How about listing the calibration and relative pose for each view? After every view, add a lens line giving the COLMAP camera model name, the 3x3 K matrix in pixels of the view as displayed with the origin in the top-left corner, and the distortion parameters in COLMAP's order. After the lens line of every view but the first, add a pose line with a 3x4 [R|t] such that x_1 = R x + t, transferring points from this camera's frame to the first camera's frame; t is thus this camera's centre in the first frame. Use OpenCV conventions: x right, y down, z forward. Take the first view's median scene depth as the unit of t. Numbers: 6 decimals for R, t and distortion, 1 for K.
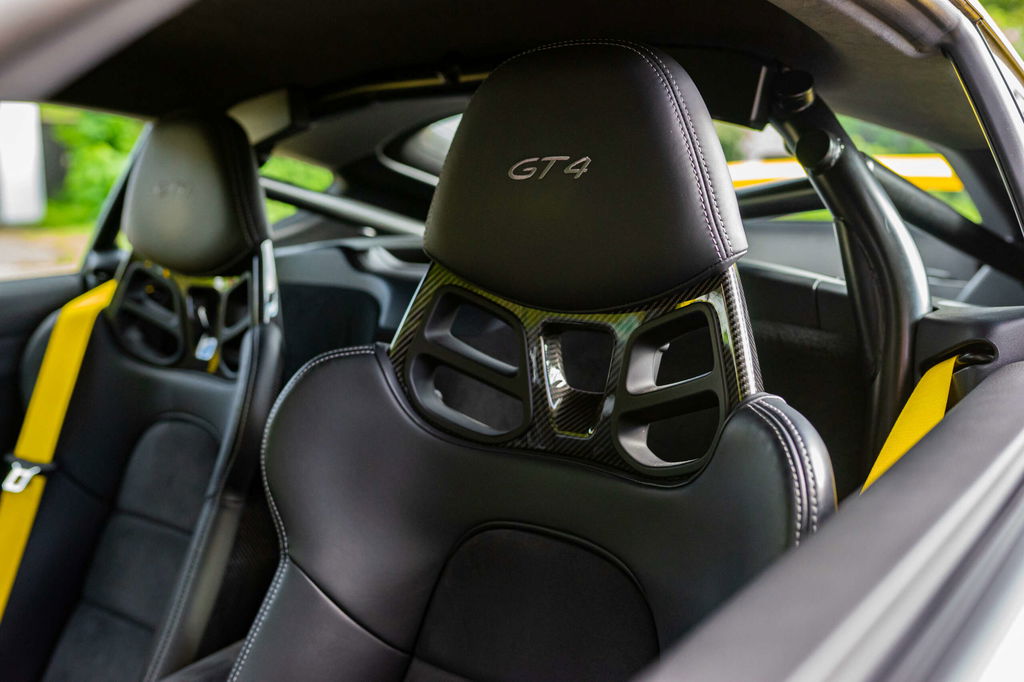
lens RADIAL K [[1000.3, 0, 512.0], [0, 1000.3, 341.0], [0, 0, 1]] dist [-0.042726, 0.046195]
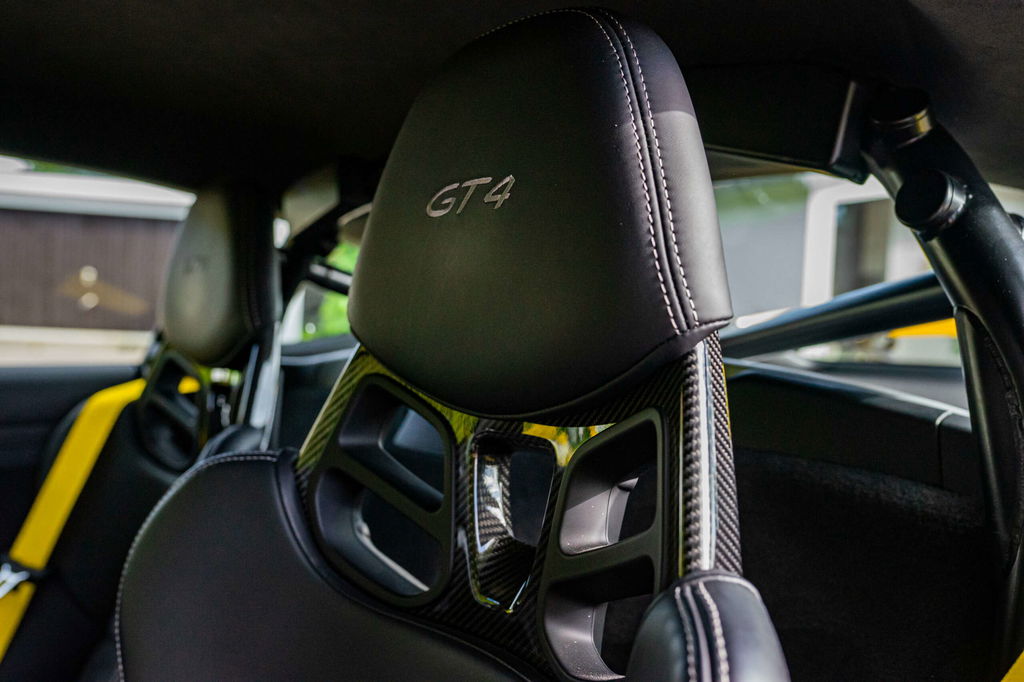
lens RADIAL K [[1000.3, 0, 512.0], [0, 1000.3, 341.0], [0, 0, 1]] dist [-0.042726, 0.046195]
pose [[0.966596, 0.057906, -0.249677, 0.214393], [-0.095442, 0.985405, -0.140951, 0.012488], [0.237871, 0.160072, 0.958016, 0.341951]]
